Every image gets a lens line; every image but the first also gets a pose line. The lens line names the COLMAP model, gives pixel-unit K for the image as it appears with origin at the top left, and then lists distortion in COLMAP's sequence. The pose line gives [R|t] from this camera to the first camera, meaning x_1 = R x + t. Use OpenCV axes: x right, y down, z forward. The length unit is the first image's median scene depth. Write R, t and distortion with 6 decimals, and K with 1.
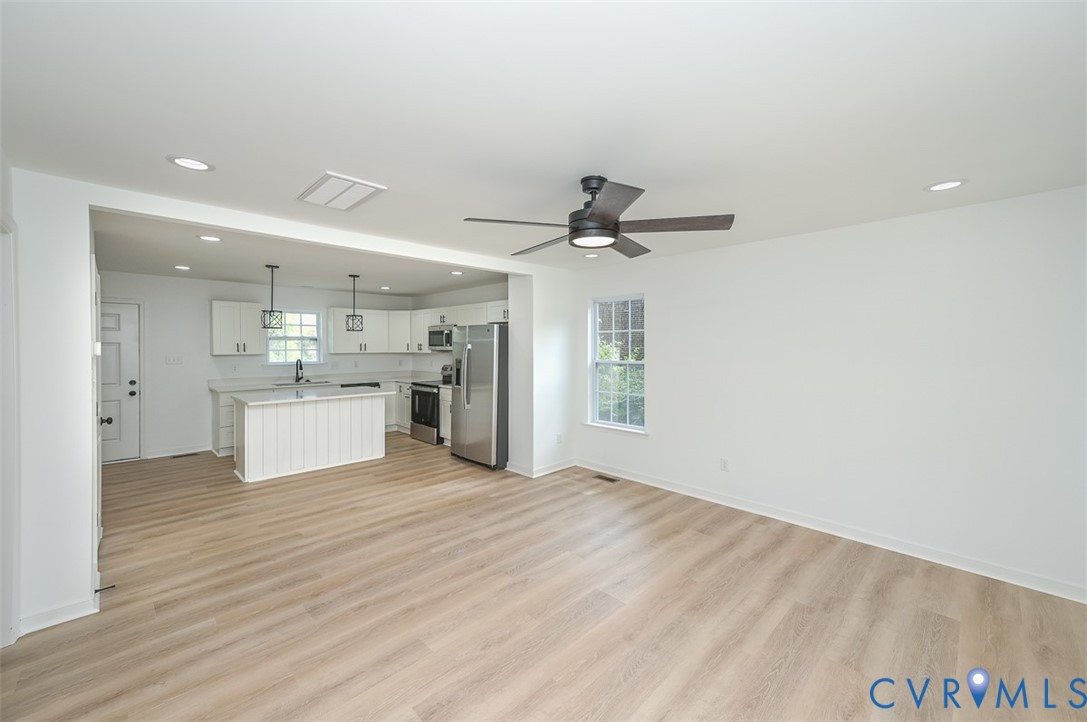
lens RADIAL K [[441.6, 0, 558.0], [0, 441.6, 346.5], [0, 0, 1]] dist [0.023305, 0.000518]
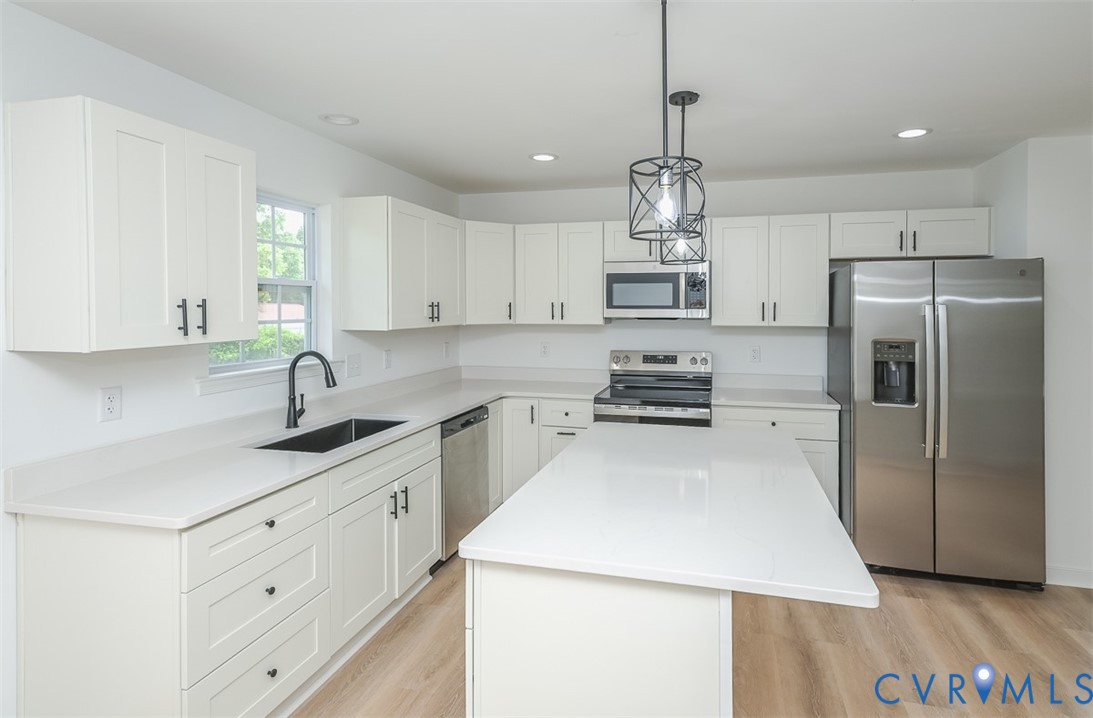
lens RADIAL K [[574.1, 0, 578.0], [0, 574.1, 312.7], [0, 0, 1]] dist [0.005574, 0.000495]
pose [[0.860170, -0.009916, 0.509912, -0.757650], [0.005269, 0.999930, 0.010557, -0.003537], [-0.509981, -0.006394, 0.860162, 0.686402]]
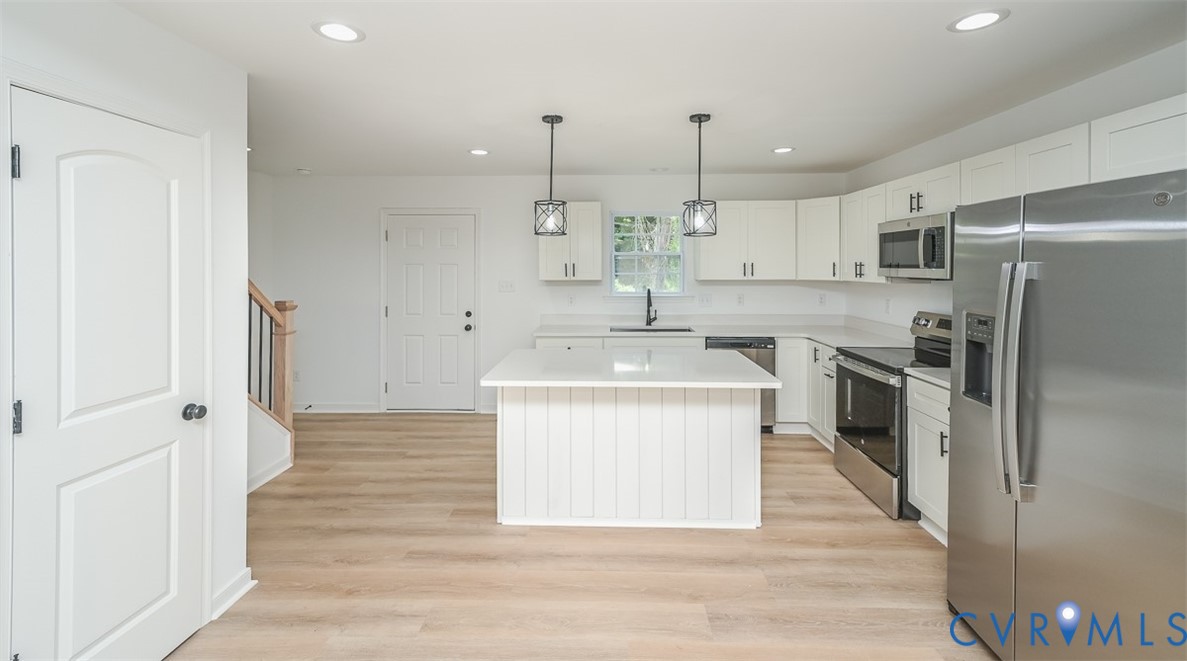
lens RADIAL K [[500.0, 0, 590.8], [0, 500.0, 270.1], [0, 0, 1]] dist [0.013495, 0.000456]
pose [[0.679160, 0.004331, -0.733977, -0.150746], [-0.000104, 0.999983, 0.005805, -0.002140], [0.733990, -0.003866, 0.679149, 0.565645]]
